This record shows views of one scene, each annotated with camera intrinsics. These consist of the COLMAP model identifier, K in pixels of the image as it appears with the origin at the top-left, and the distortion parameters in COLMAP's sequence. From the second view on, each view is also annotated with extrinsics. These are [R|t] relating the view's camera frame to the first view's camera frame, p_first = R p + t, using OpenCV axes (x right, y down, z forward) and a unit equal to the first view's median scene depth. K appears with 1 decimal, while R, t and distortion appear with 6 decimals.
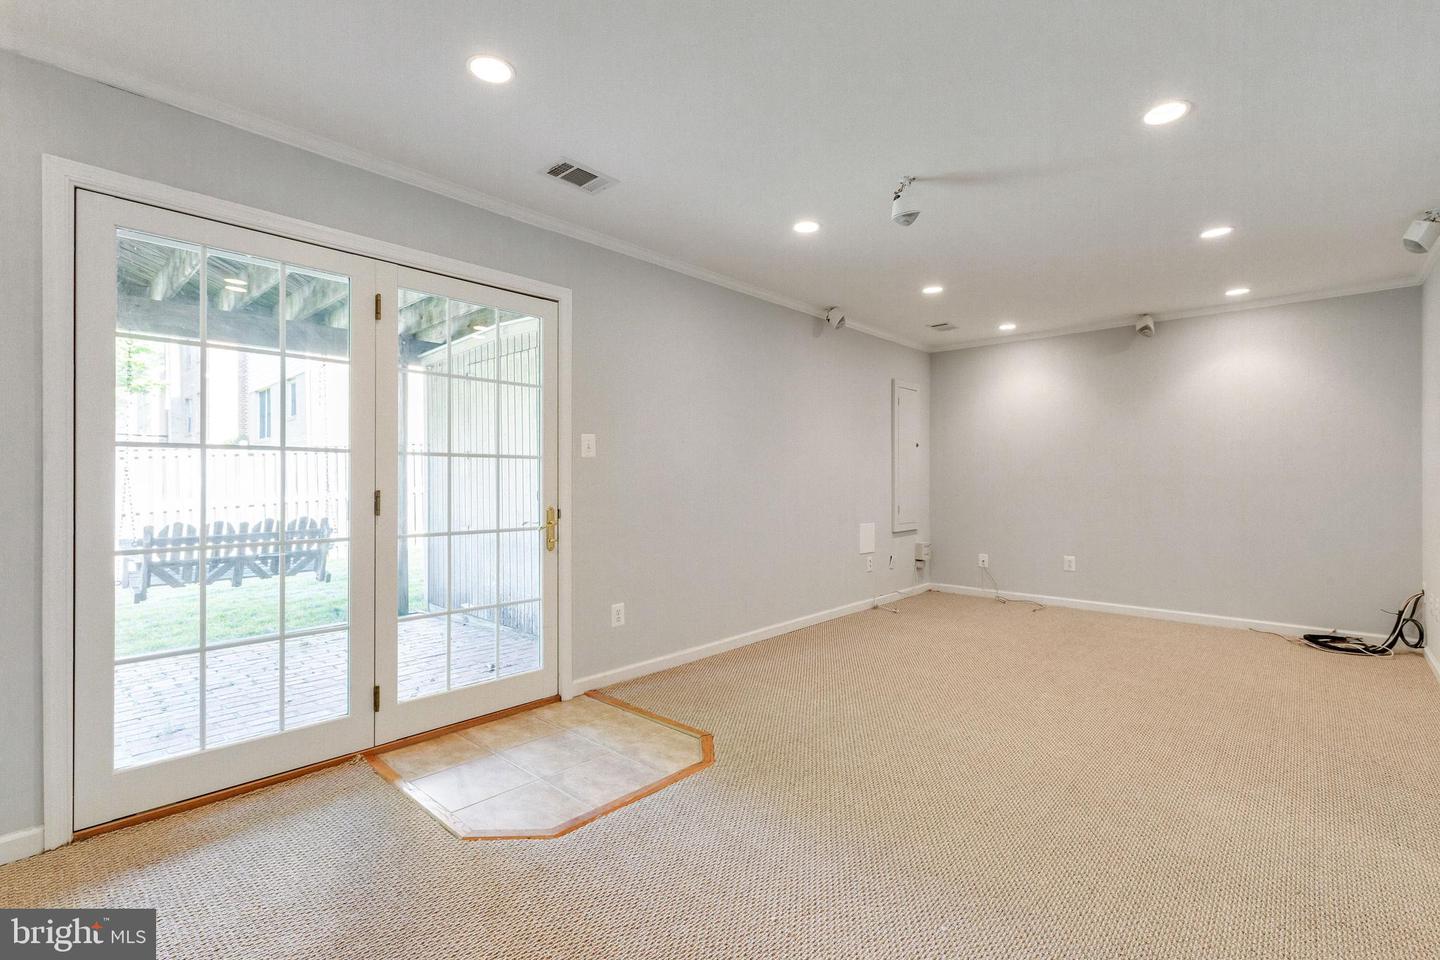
lens RADIAL K [[638.8, 0, 720.0], [0, 638.8, 480.0], [0, 0, 1]] dist [-0.000360, -0.000225]
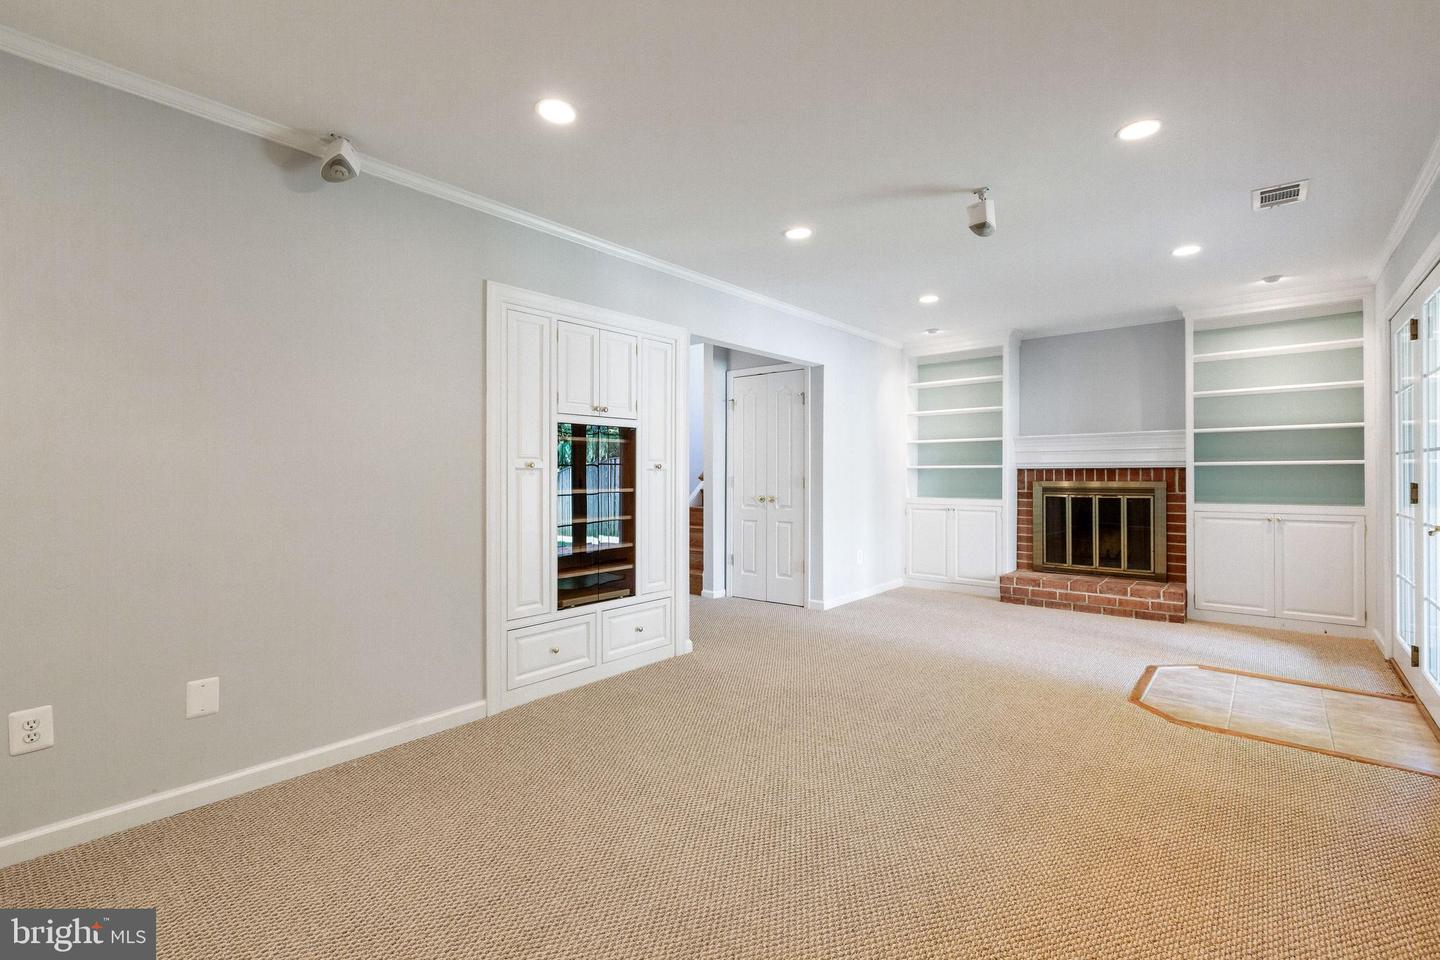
lens RADIAL K [[642.9, 0, 723.8], [0, 642.9, 472.0], [0, 0, 1]] dist [0.000973, -0.000577]
pose [[-0.999175, 0.000767, -0.040593, 0.691084], [0.000767, 1.000000, 0.000003, -0.003194], [0.040593, -0.000028, -0.999176, 1.850795]]
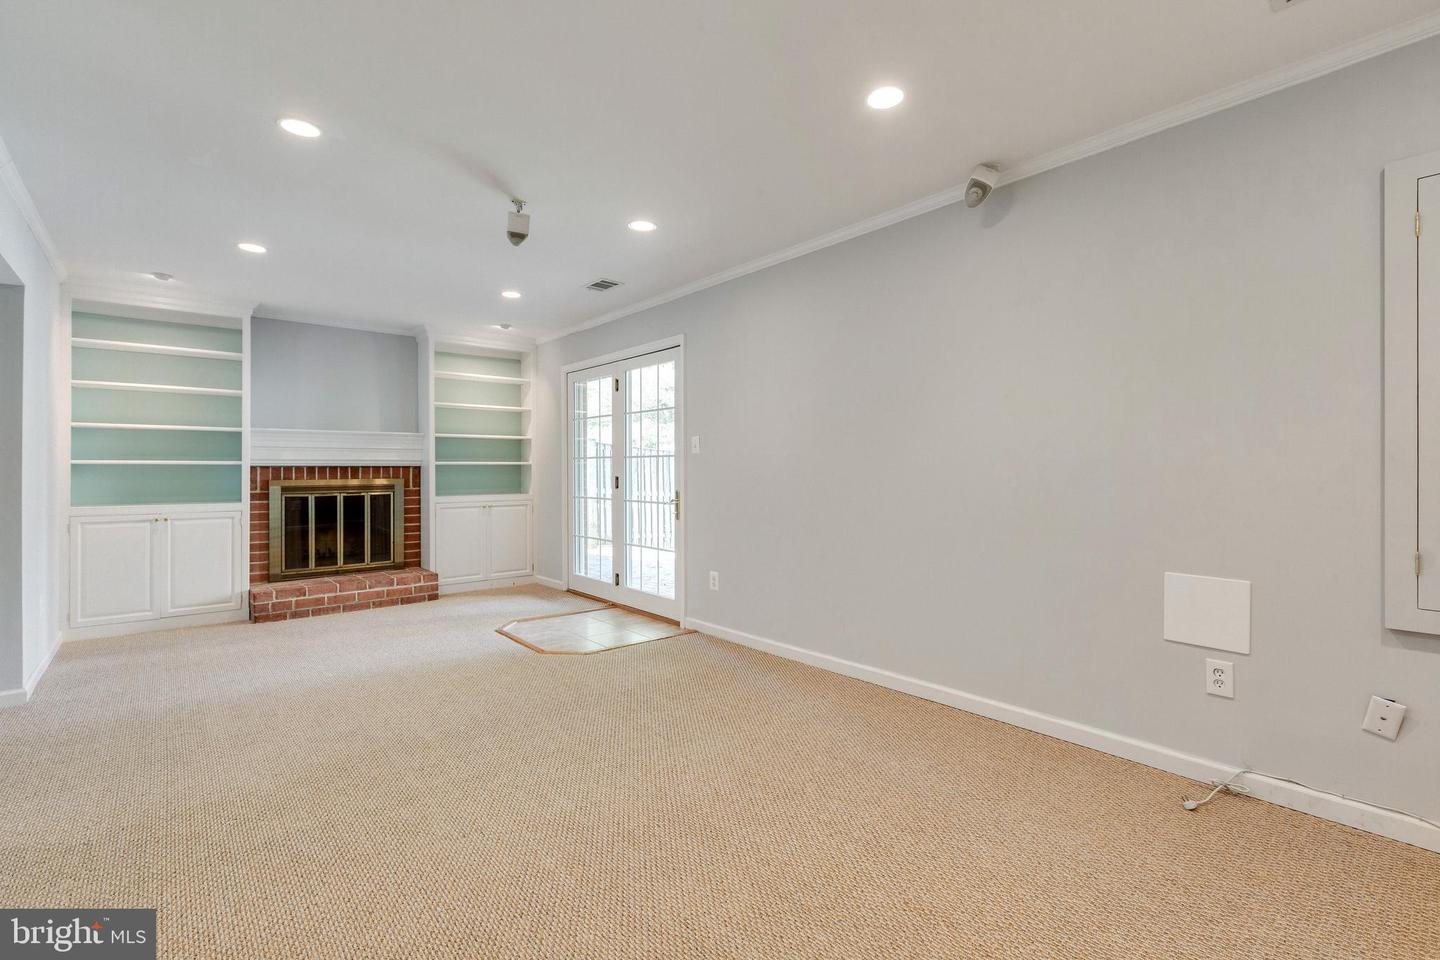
lens RADIAL K [[642.9, 0, 723.8], [0, 642.9, 472.0], [0, 0, 1]] dist [0.000973, -0.000577]
pose [[-0.108460, 0.001554, -0.994100, 1.238756], [-0.000468, 0.999999, 0.001614, 0.000199], [0.994101, 0.000640, -0.108459, 1.340939]]
